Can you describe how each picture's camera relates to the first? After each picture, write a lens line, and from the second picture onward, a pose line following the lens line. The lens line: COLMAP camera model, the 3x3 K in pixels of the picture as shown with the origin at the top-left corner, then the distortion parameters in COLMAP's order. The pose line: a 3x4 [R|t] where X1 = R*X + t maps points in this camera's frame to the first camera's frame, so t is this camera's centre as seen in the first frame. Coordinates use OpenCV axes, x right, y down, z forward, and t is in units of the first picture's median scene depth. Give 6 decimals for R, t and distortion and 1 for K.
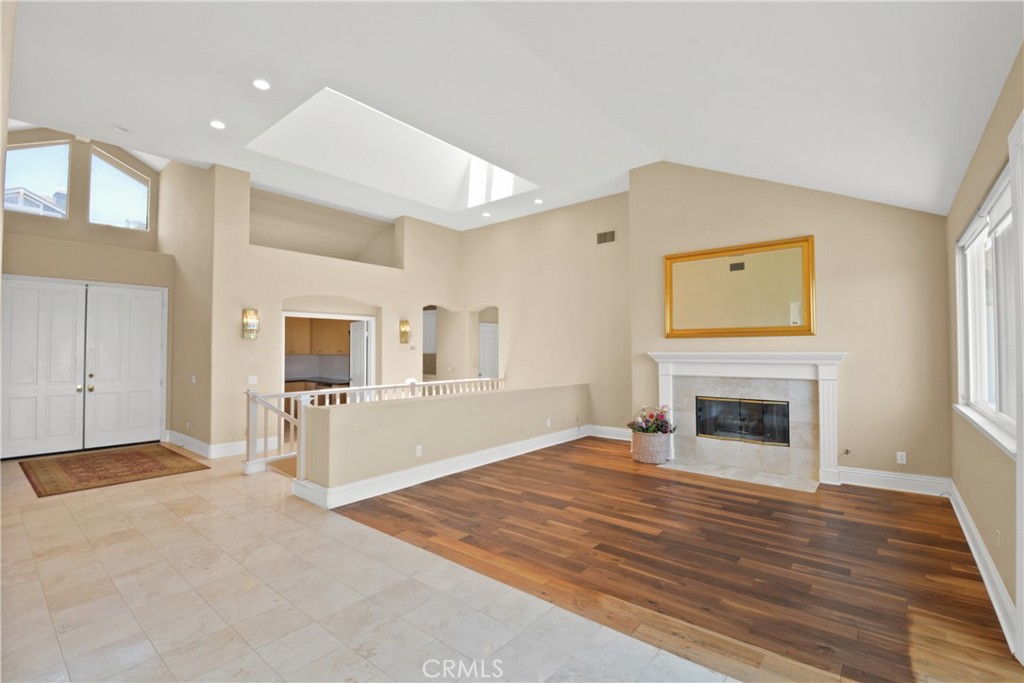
lens RADIAL K [[454.5, 0, 523.4], [0, 454.5, 338.5], [0, 0, 1]] dist [0.026342, -0.027731]
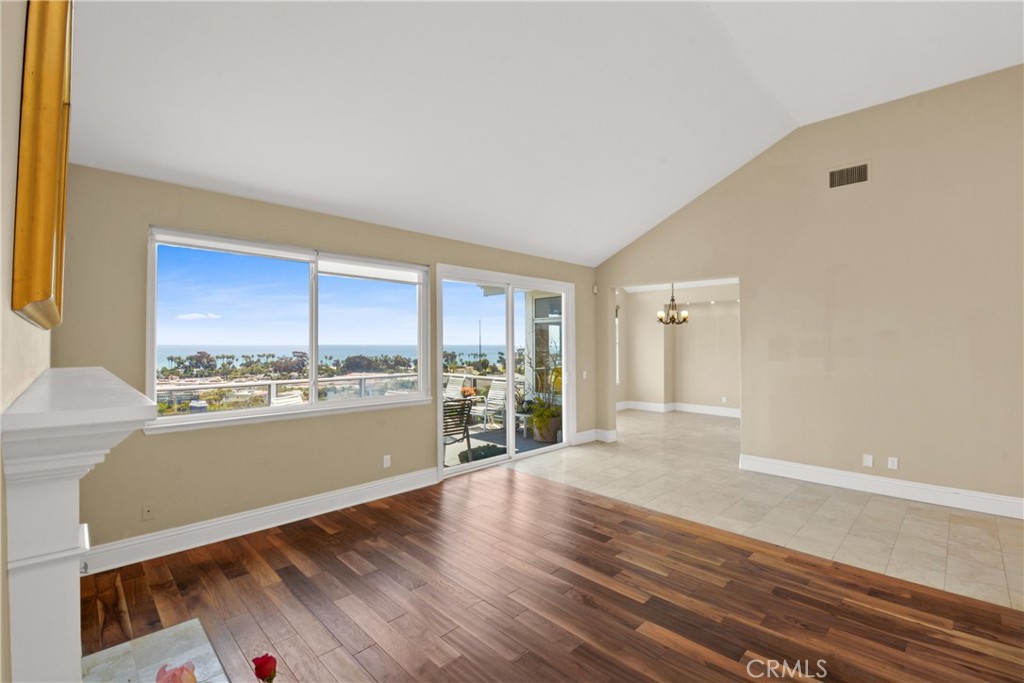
lens RADIAL K [[448.8, 0, 529.2], [0, 448.8, 338.3], [0, 0, 1]] dist [-0.000045, -0.012166]
pose [[-0.996260, 0.004102, 0.086308, 0.187485], [0.000395, 0.999078, -0.042922, 0.021710], [-0.086405, -0.042727, -0.995343, 1.532768]]
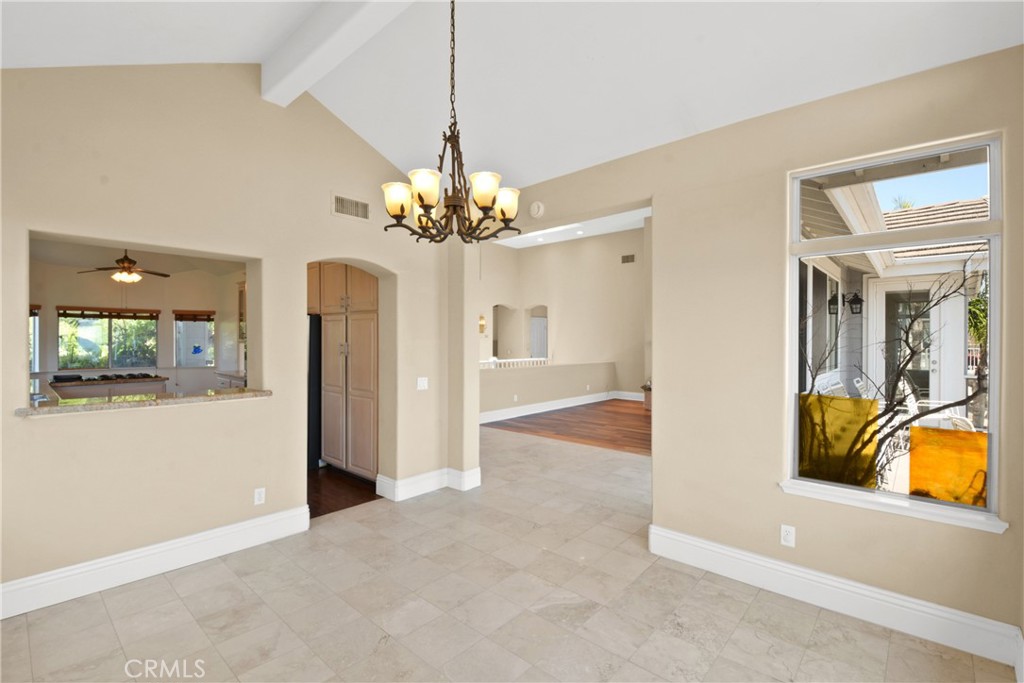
lens RADIAL K [[454.5, 0, 523.4], [0, 454.5, 338.5], [0, 0, 1]] dist [0.026342, -0.027731]
pose [[0.999103, 0.003936, -0.042169, -0.144917], [-0.002668, 0.999544, 0.030078, -0.028785], [0.042268, -0.029939, 0.998658, -0.756265]]
